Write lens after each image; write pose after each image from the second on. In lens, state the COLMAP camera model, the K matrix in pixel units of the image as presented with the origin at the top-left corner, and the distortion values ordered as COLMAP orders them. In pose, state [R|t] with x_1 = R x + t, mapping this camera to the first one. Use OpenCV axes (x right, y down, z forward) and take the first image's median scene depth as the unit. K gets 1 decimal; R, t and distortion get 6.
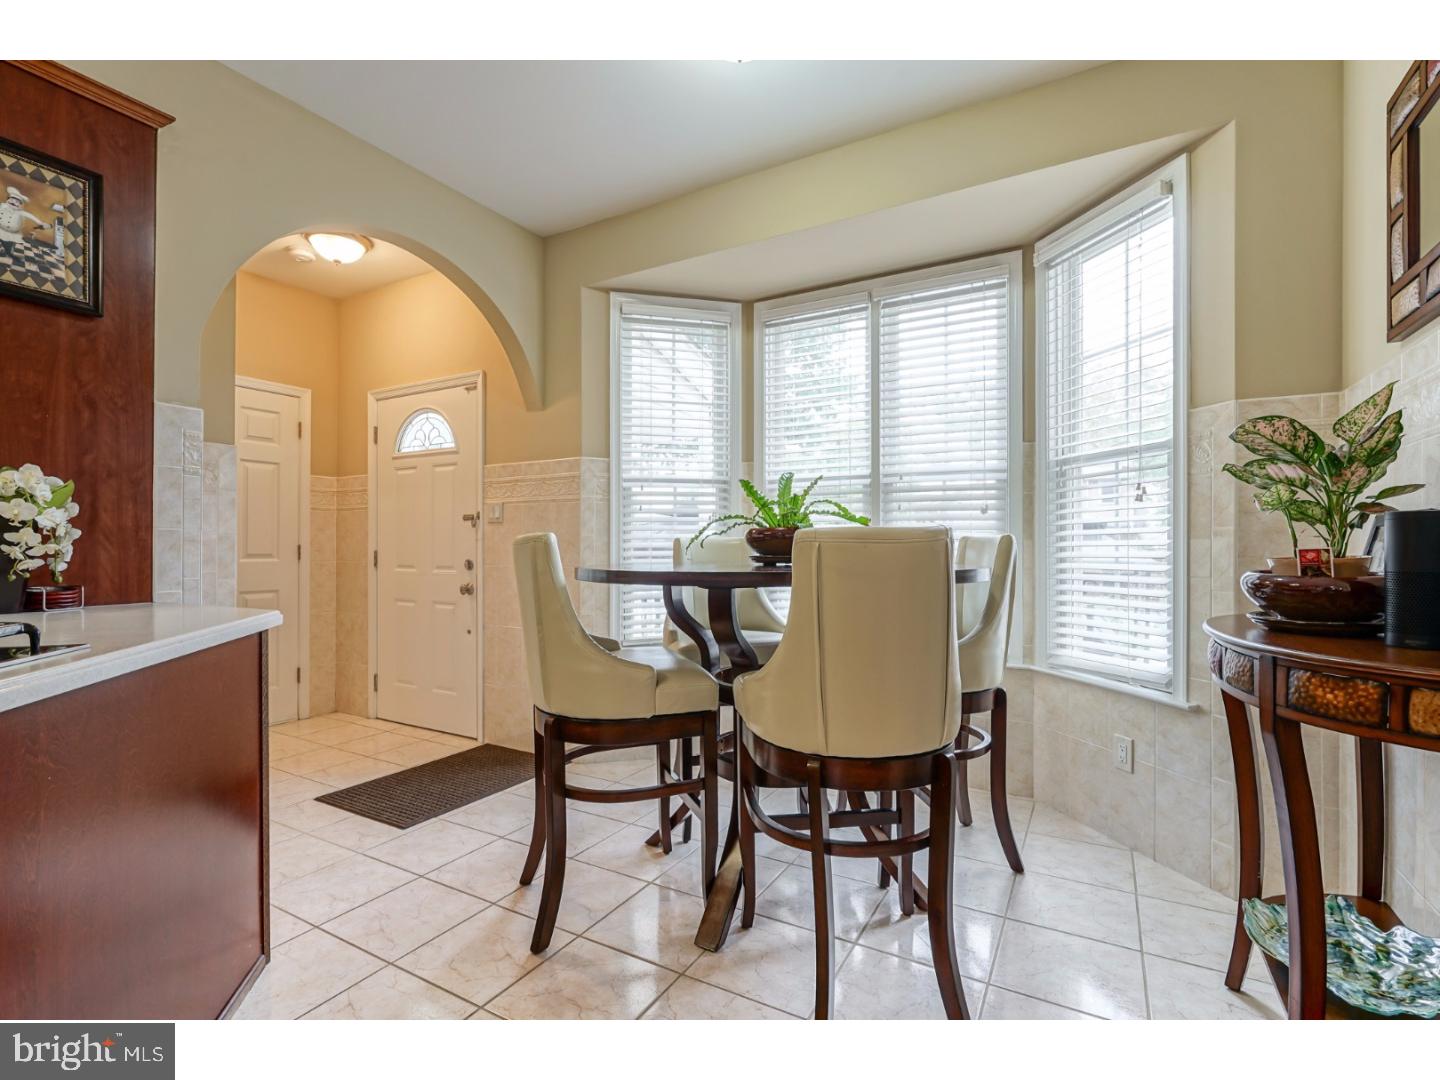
lens RADIAL K [[675.7, 0, 717.5], [0, 675.7, 536.3], [0, 0, 1]] dist [-0.003252, 0.000344]
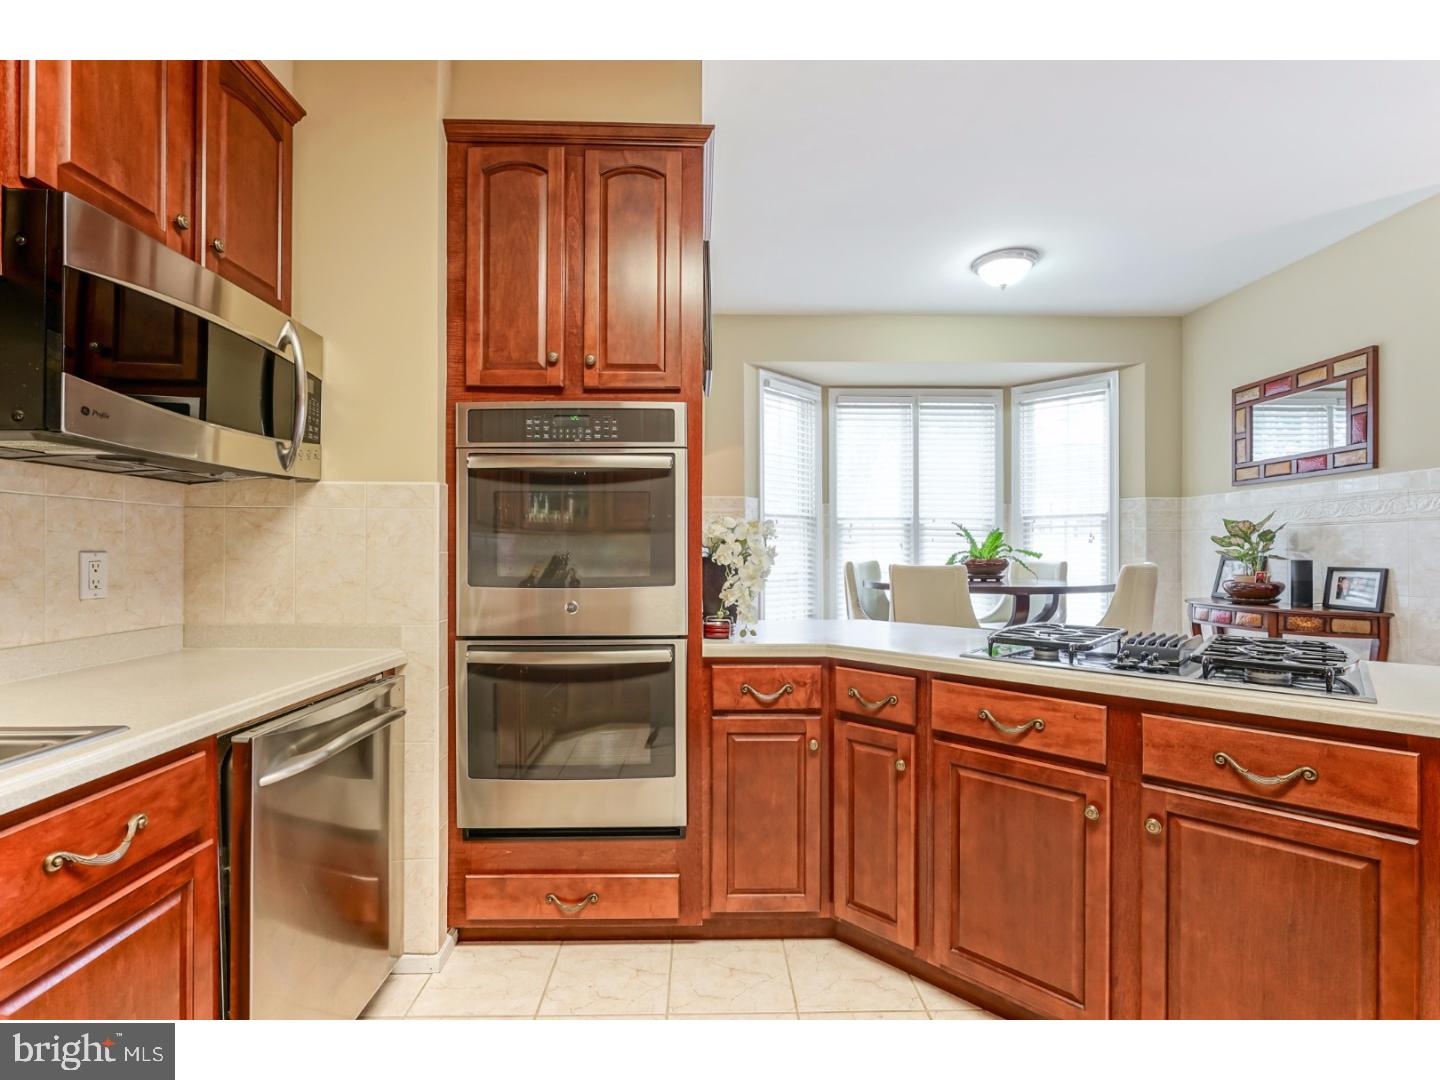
lens RADIAL K [[660.9, 0, 720.0], [0, 660.9, 540.0], [0, 0, 1]] dist [-0.001446, -0.000110]
pose [[0.856422, 0.013554, 0.516098, -1.020623], [-0.011927, 0.999908, -0.006468, -0.028987], [-0.516138, -0.000616, 0.856505, -0.052986]]
